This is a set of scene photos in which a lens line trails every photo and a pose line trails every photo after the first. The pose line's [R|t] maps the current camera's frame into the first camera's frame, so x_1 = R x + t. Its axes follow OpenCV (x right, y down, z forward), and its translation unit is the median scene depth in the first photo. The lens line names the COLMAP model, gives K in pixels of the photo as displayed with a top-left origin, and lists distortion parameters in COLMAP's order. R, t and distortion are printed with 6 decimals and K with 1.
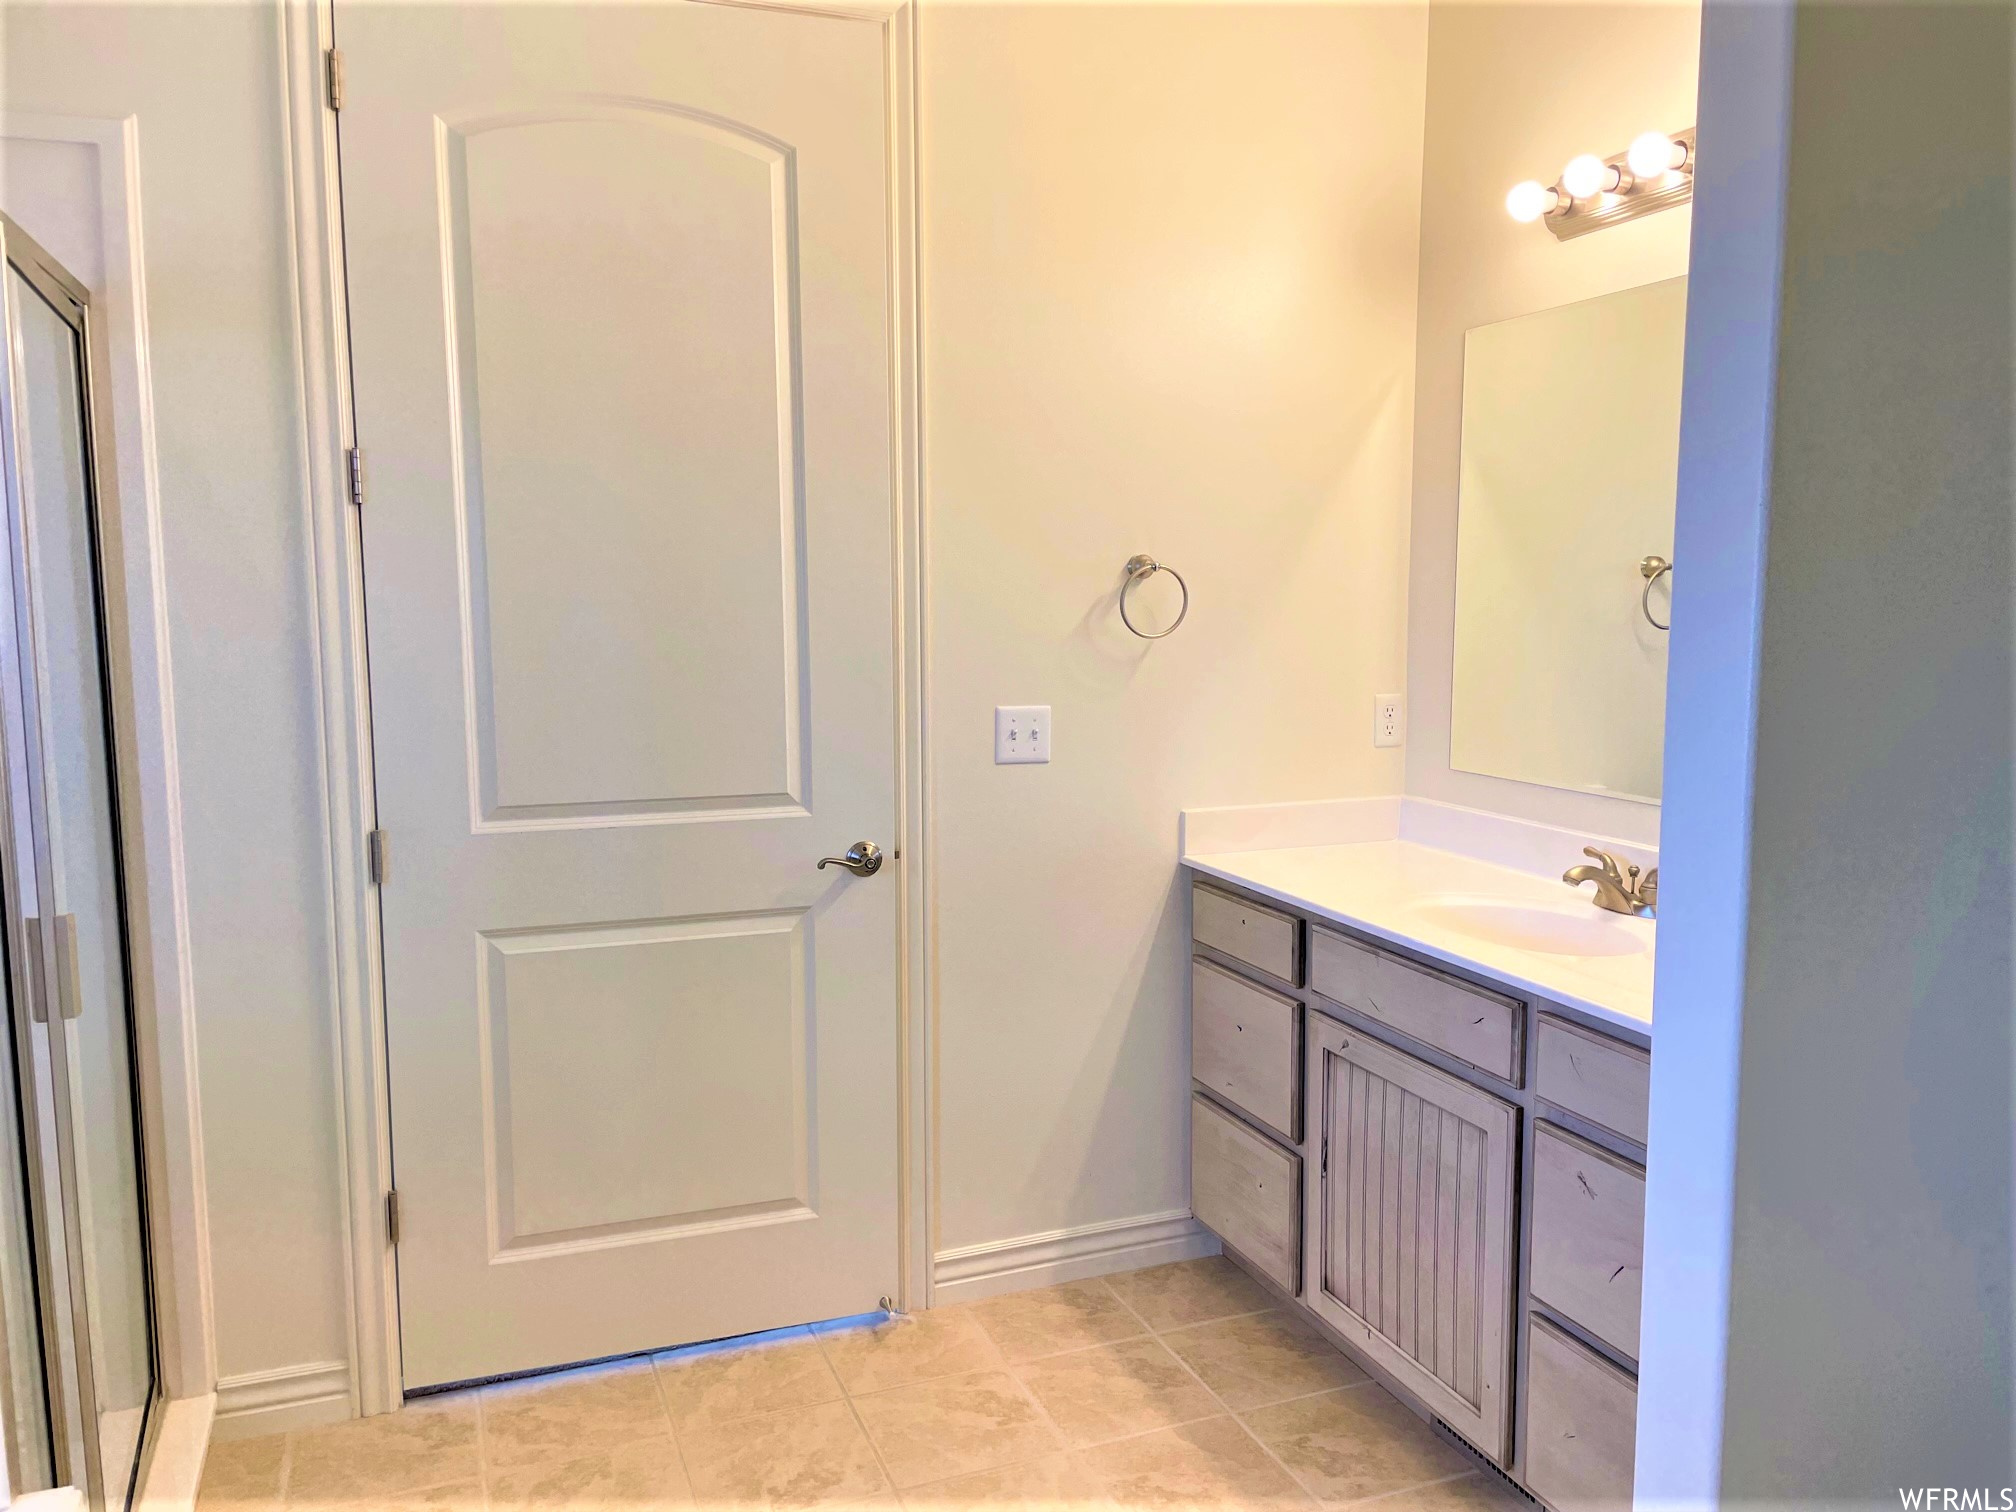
lens RADIAL K [[1528.8, 0, 1013.6], [0, 1528.8, 749.4], [0, 0, 1]] dist [0.076737, -0.111837]
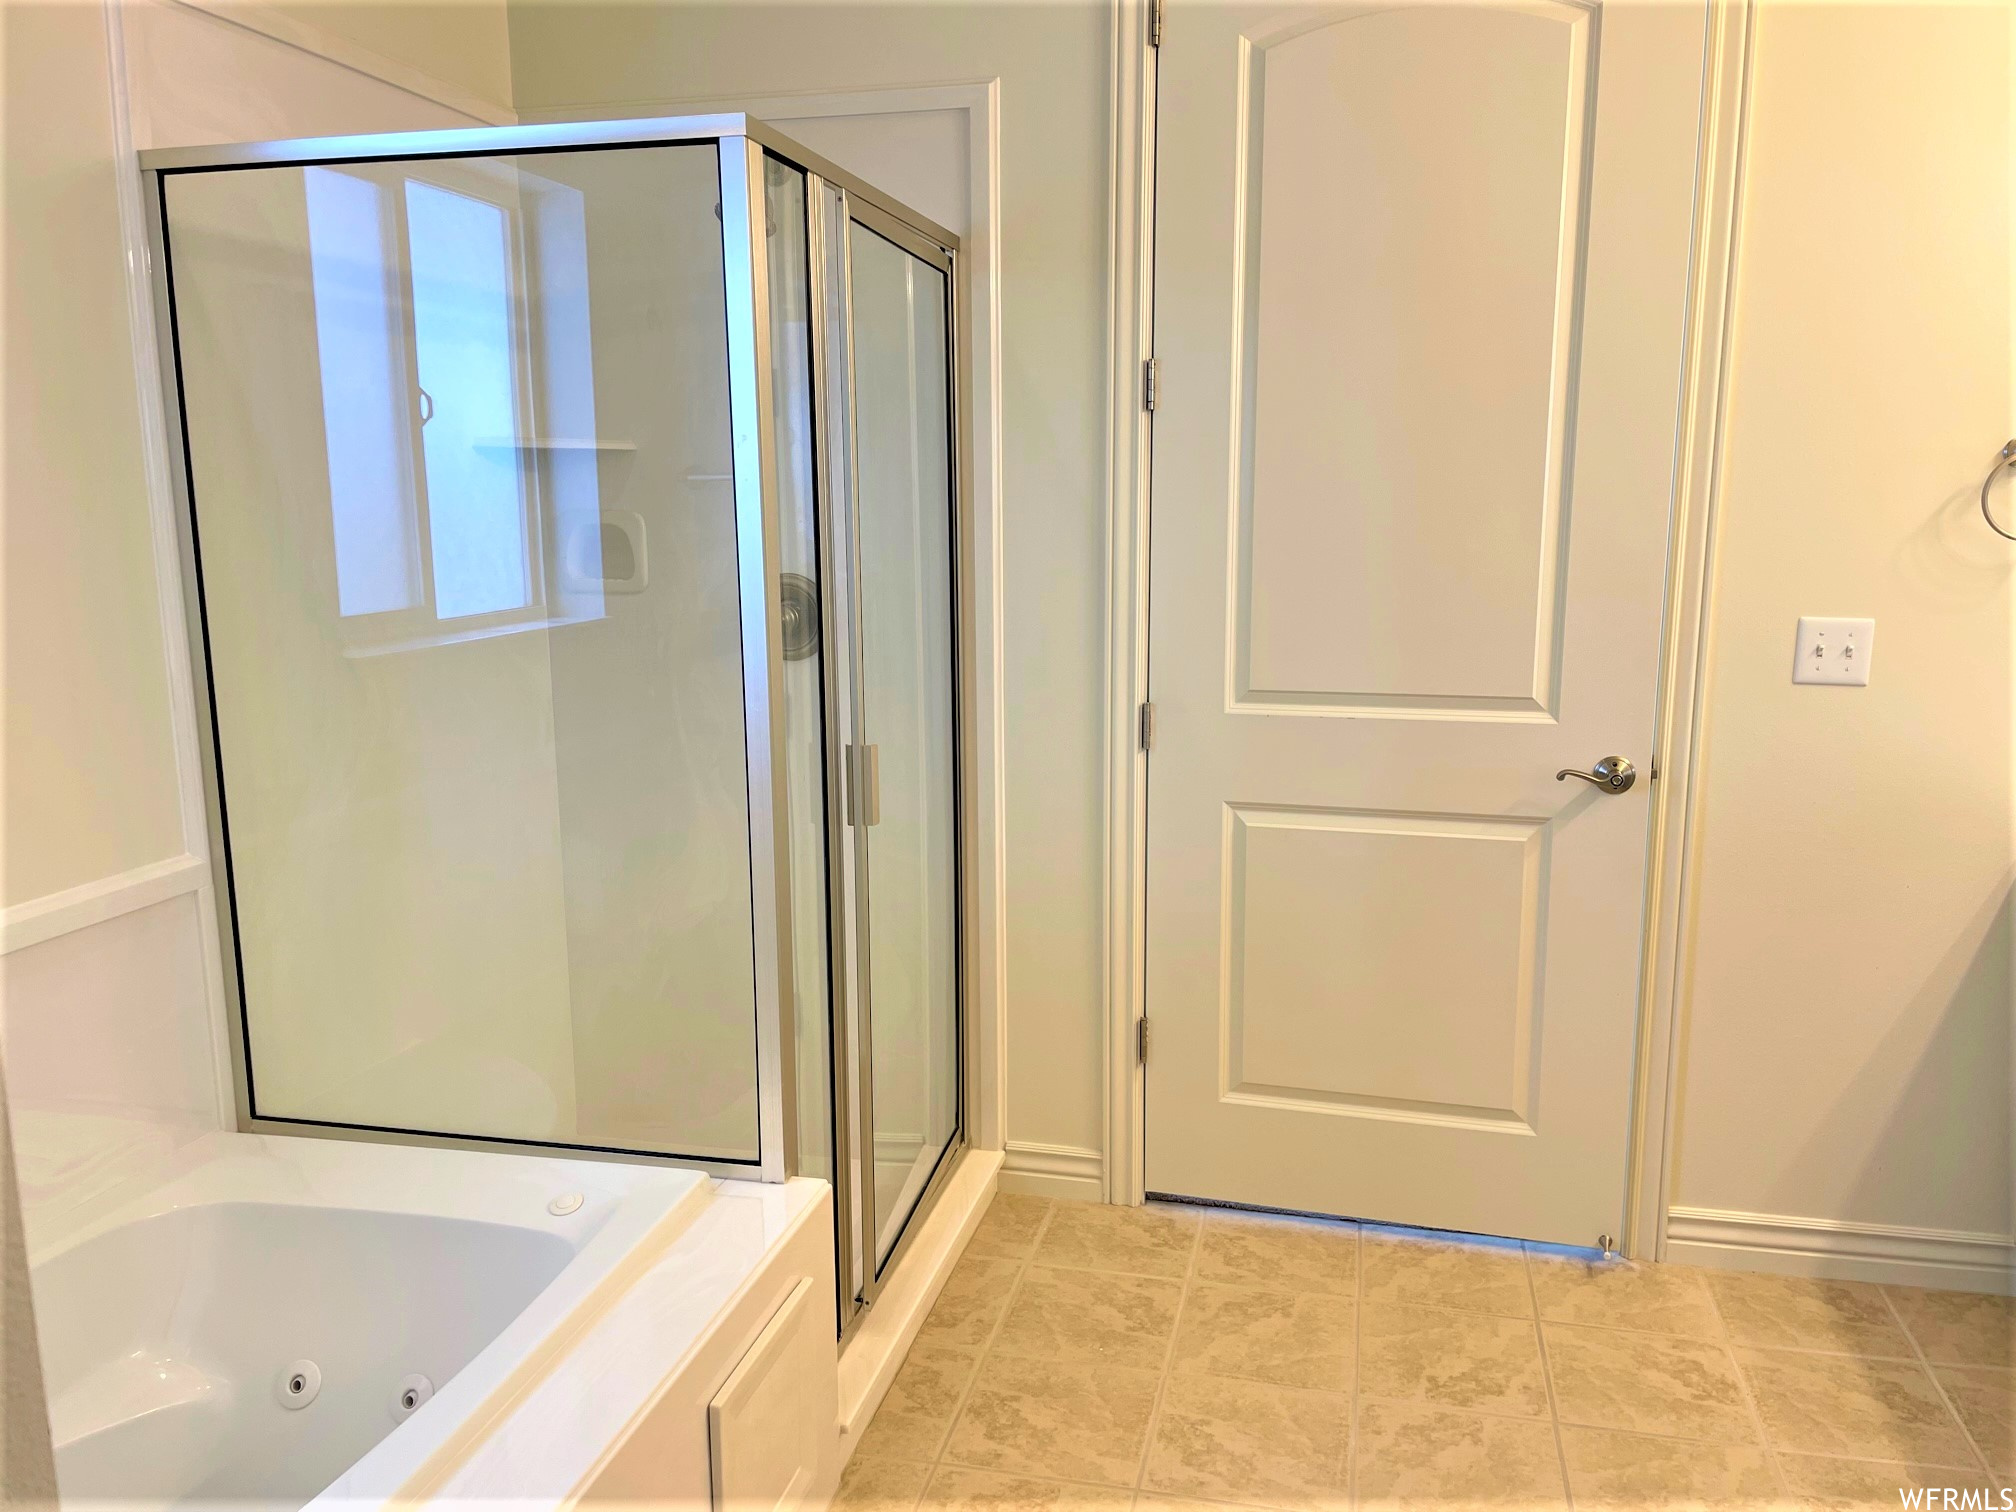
lens RADIAL K [[1521.1, 0, 982.0], [0, 1521.1, 749.4], [0, 0, 1]] dist [0.068490, -0.092621]
pose [[0.813296, 0.095699, -0.573926, 0.127229], [-0.055847, 0.994667, 0.086715, -0.003560], [0.579164, -0.038473, 0.814303, 0.018740]]
